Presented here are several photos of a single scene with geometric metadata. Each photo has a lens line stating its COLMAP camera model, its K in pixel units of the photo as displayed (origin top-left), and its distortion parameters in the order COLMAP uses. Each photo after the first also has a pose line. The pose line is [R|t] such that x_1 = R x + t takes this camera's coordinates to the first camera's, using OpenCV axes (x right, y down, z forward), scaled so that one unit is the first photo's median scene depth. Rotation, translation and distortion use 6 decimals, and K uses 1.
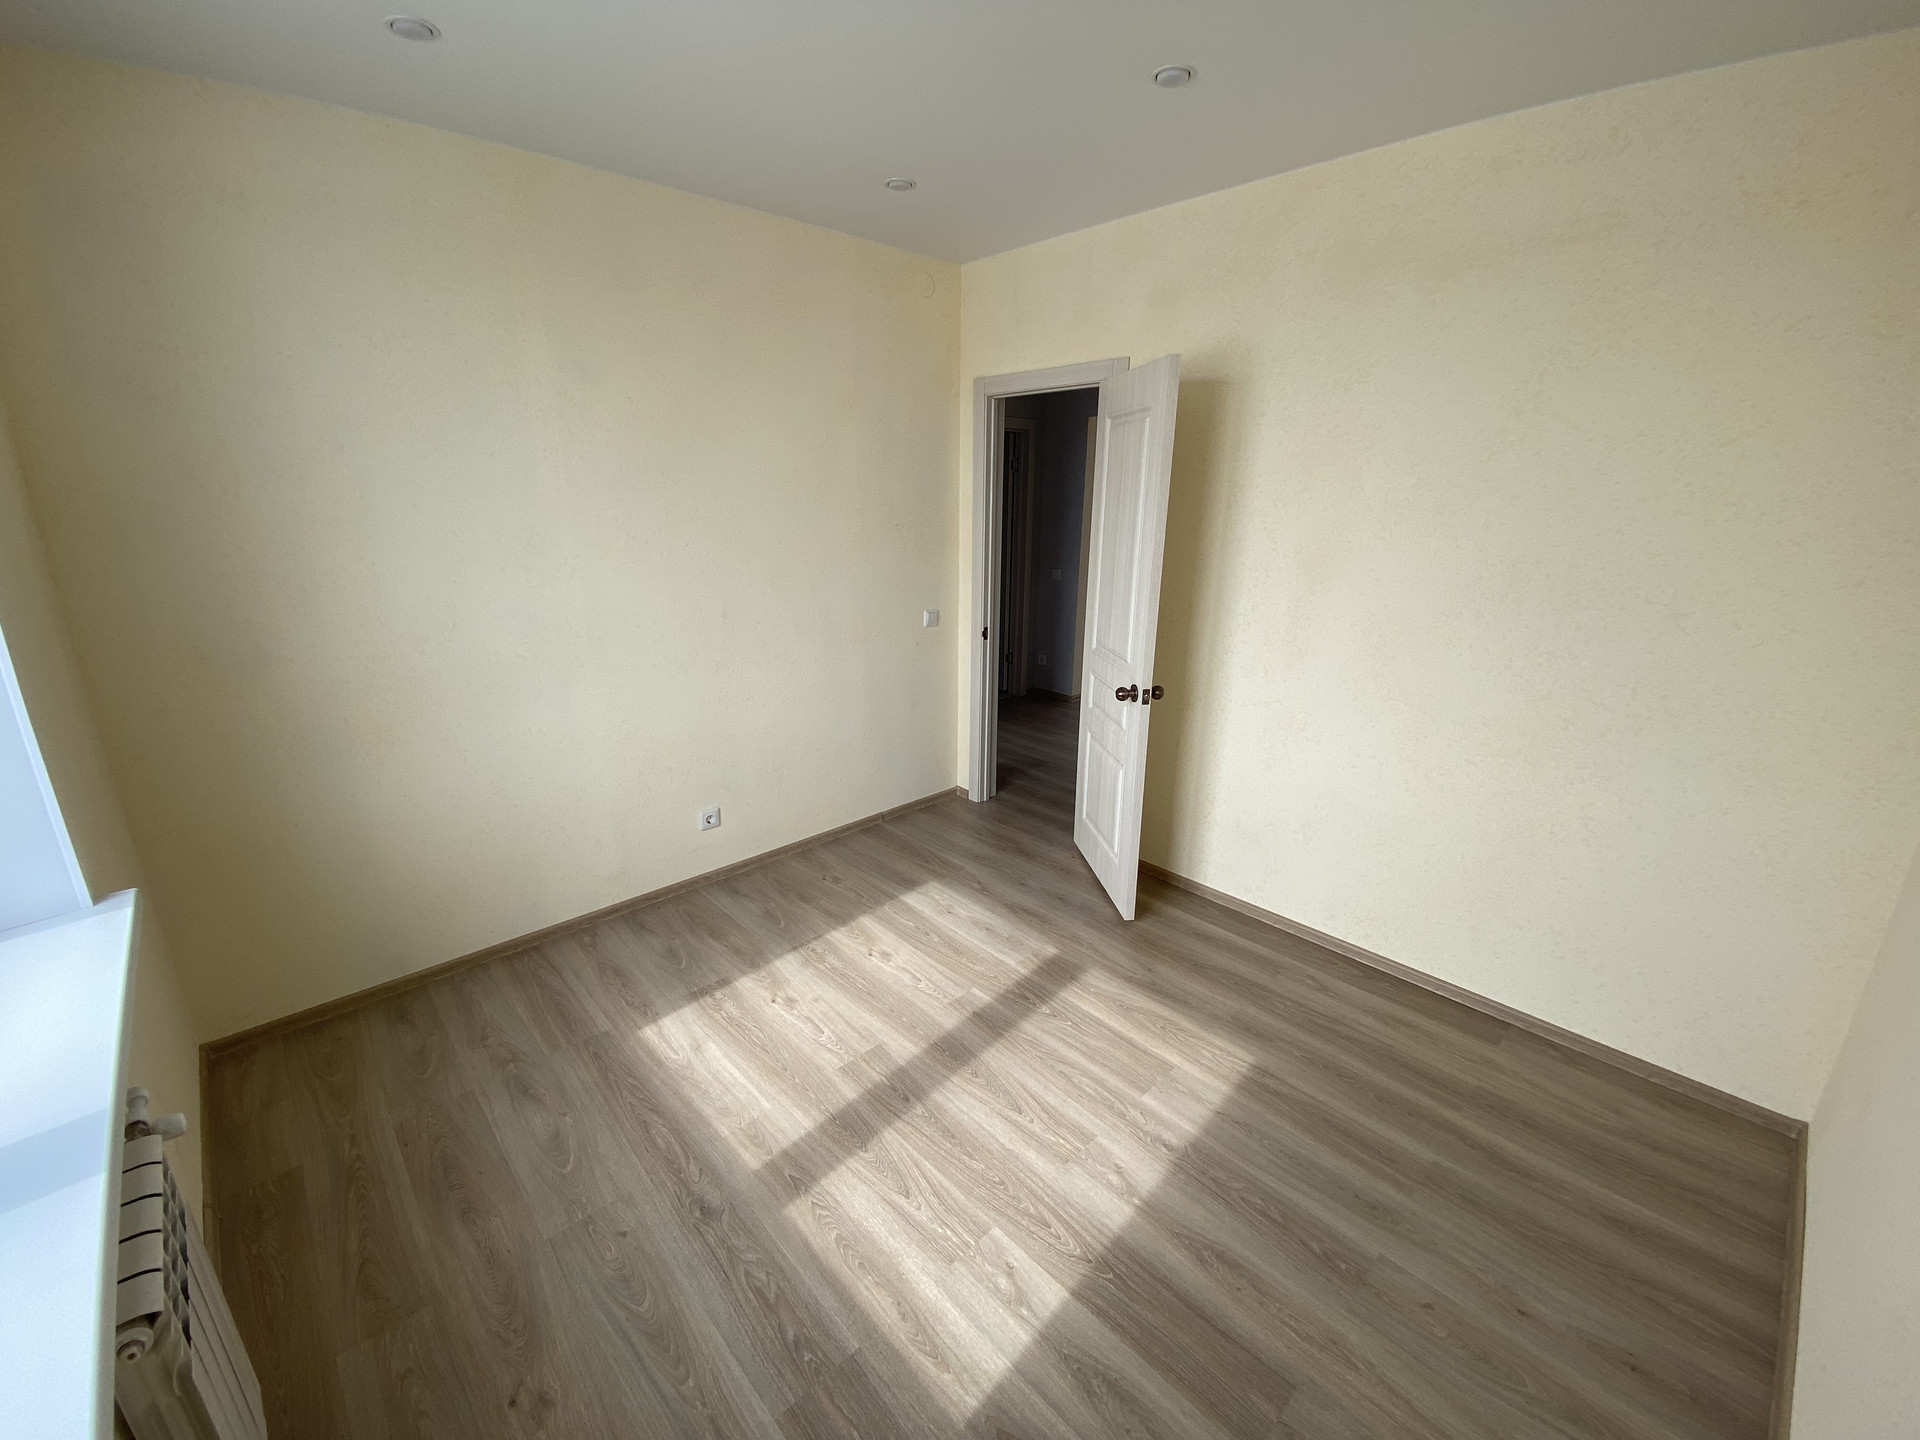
lens RADIAL K [[786.9, 0, 952.0], [0, 786.9, 731.0], [0, 0, 1]] dist [-0.017227, -0.001005]
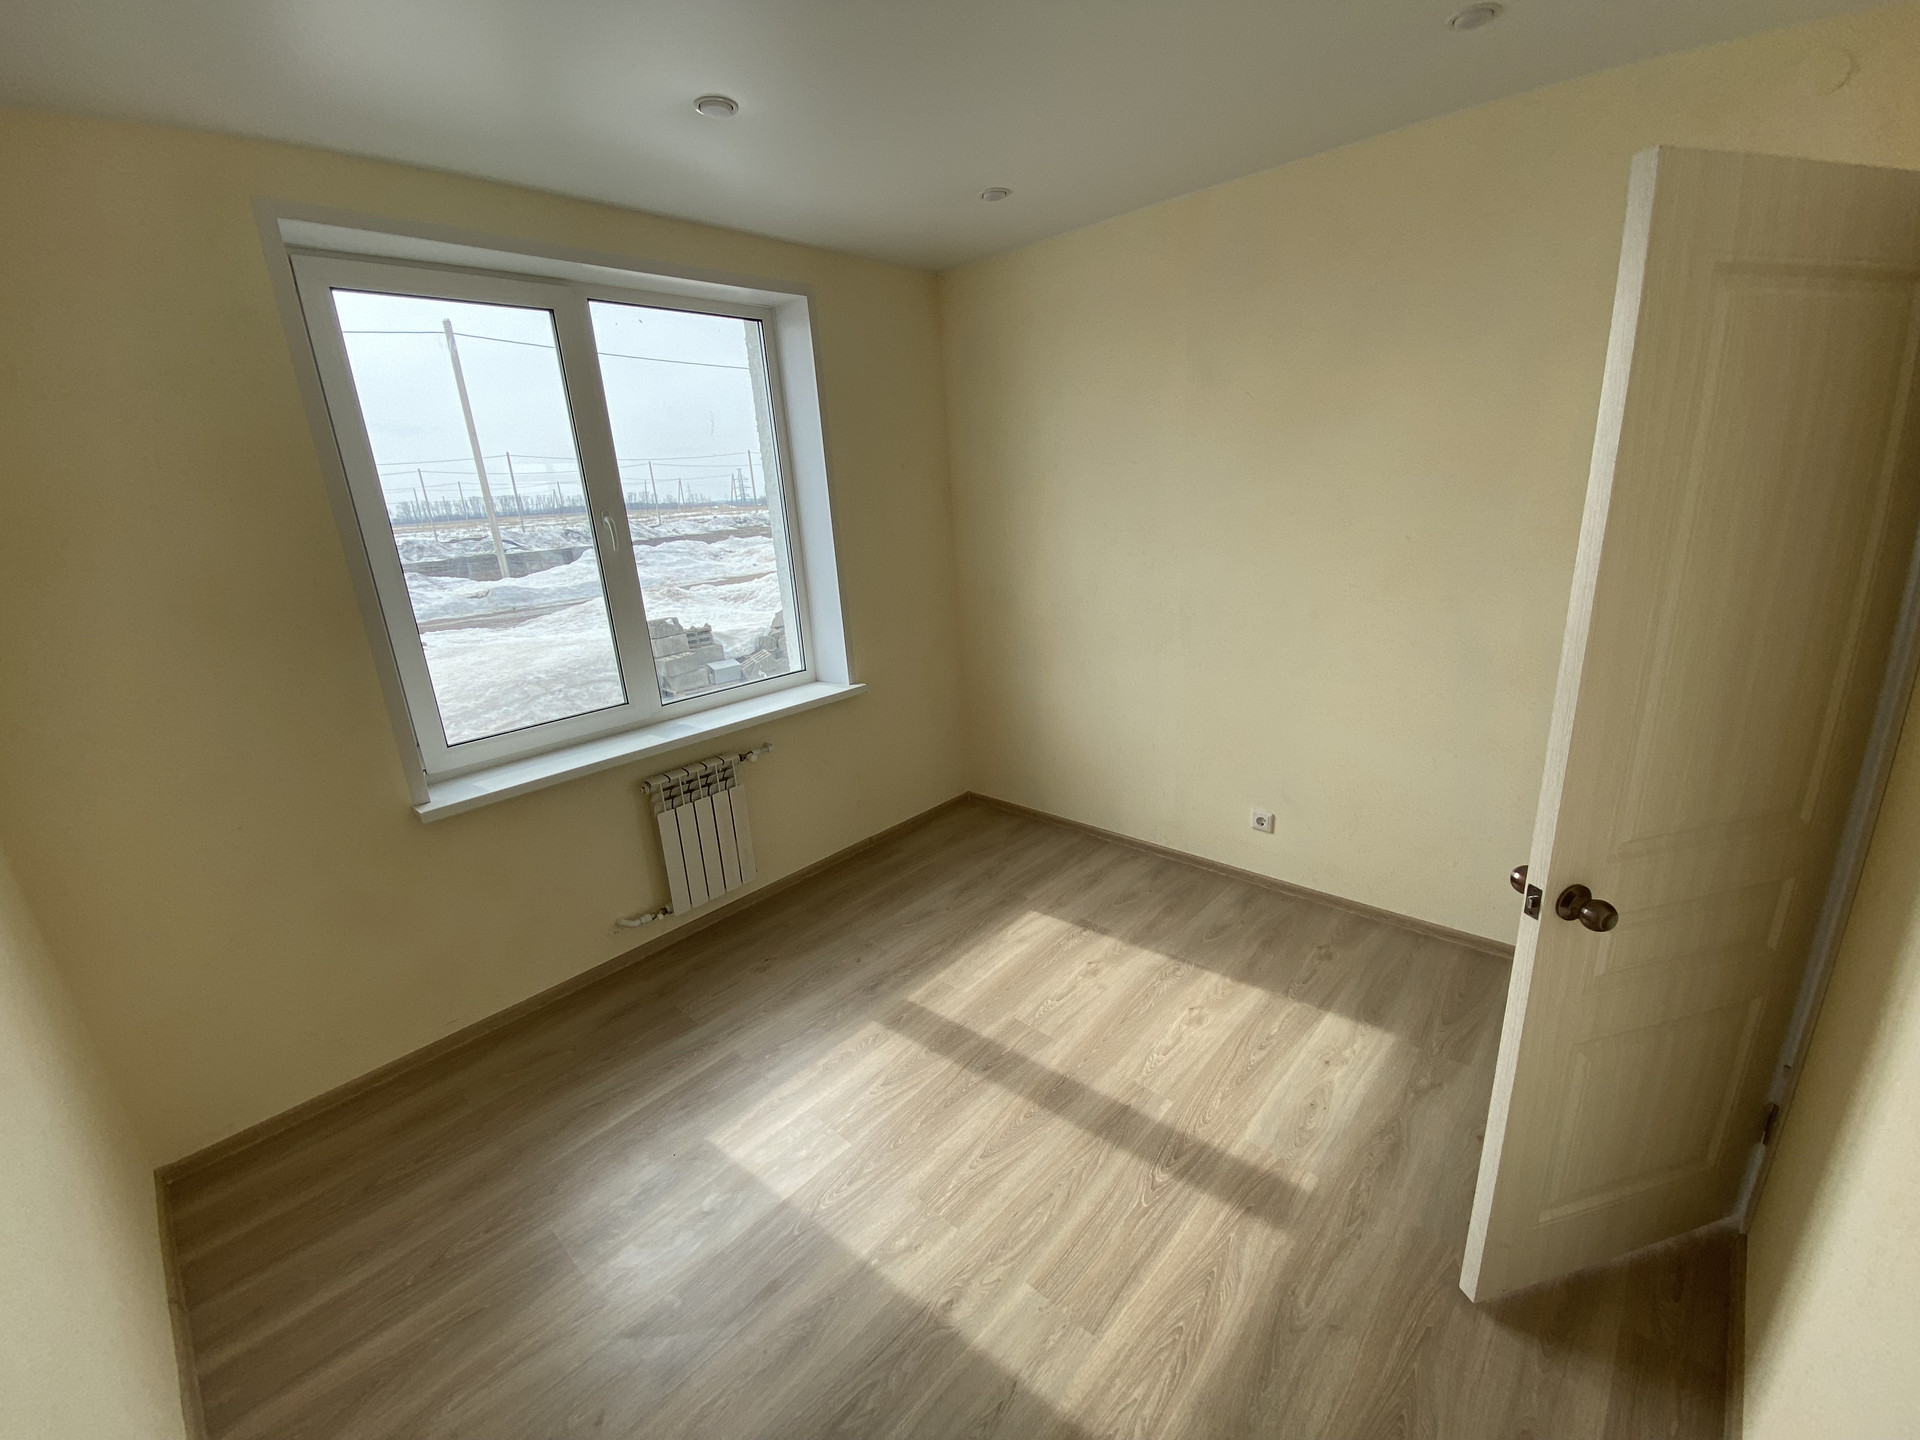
lens RADIAL K [[786.9, 0, 947.2], [0, 786.9, 709.1], [0, 0, 1]] dist [-0.017227, -0.001005]
pose [[0.070637, 0.276914, -0.958295, 0.777450], [-0.253198, 0.934208, 0.251290, -0.227906], [0.964832, 0.224888, 0.136103, 0.653968]]
